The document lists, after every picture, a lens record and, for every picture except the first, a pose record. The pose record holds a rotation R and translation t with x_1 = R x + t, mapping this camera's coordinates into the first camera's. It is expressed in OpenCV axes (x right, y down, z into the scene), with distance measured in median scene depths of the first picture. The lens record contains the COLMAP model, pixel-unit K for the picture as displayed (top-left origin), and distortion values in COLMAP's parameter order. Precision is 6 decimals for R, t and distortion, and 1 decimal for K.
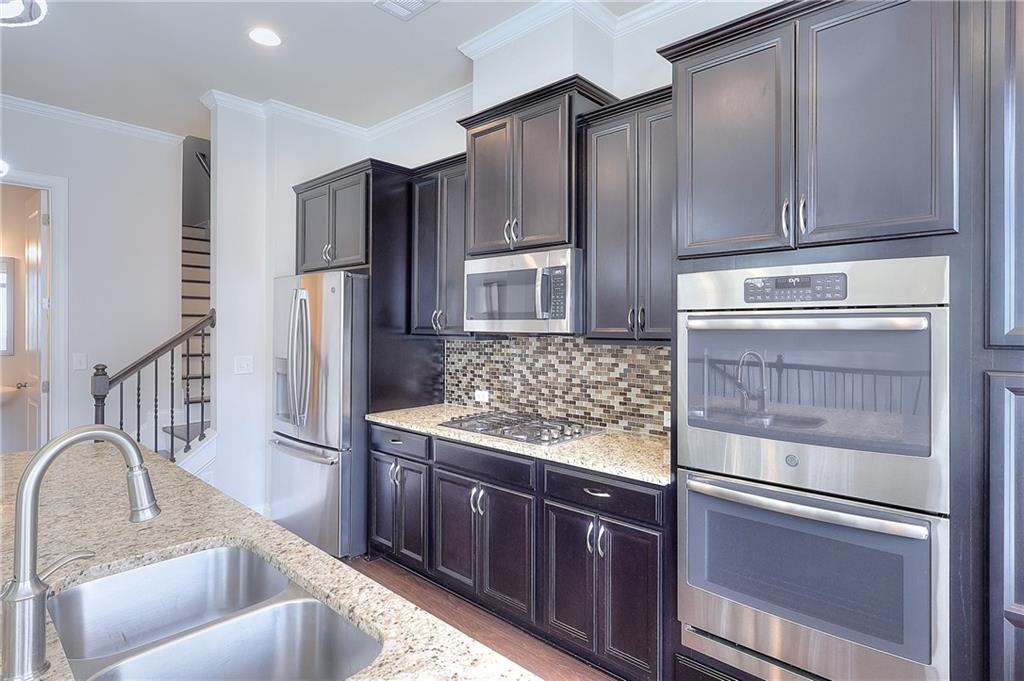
lens RADIAL K [[539.2, 0, 511.2], [0, 539.2, 332.0], [0, 0, 1]] dist [-0.004117, -0.000654]
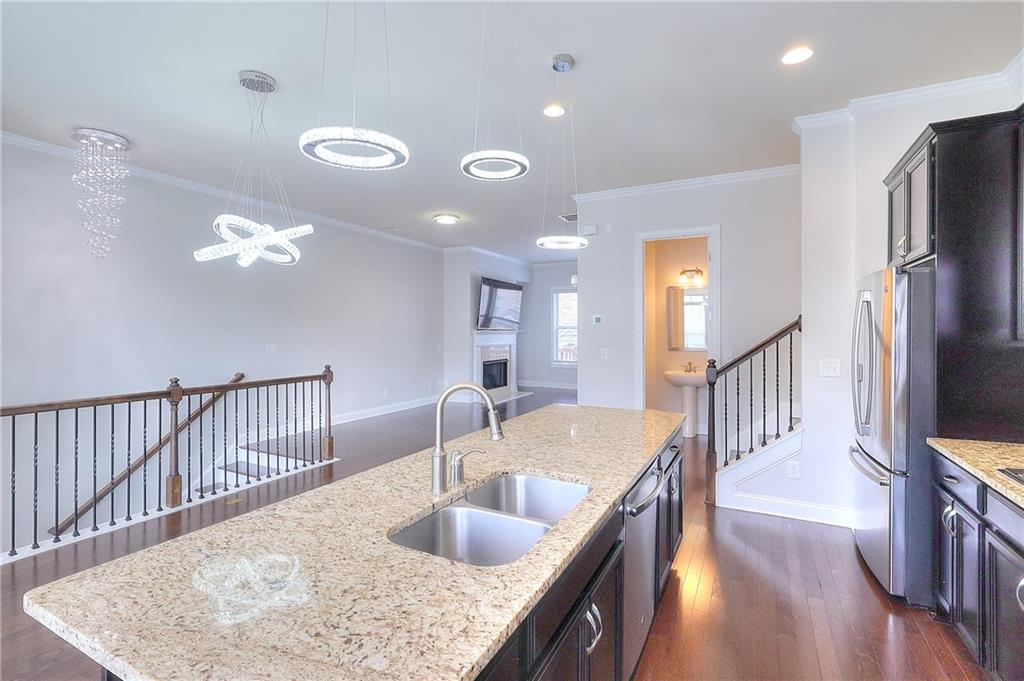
lens RADIAL K [[472.3, 0, 511.3], [0, 472.3, 332.6], [0, 0, 1]] dist [0.005177, 0.000298]
pose [[0.255191, -0.000197, -0.966891, 0.285668], [-0.005442, 0.999984, -0.001640, -0.002756], [0.966875, 0.005680, 0.255186, 0.218181]]
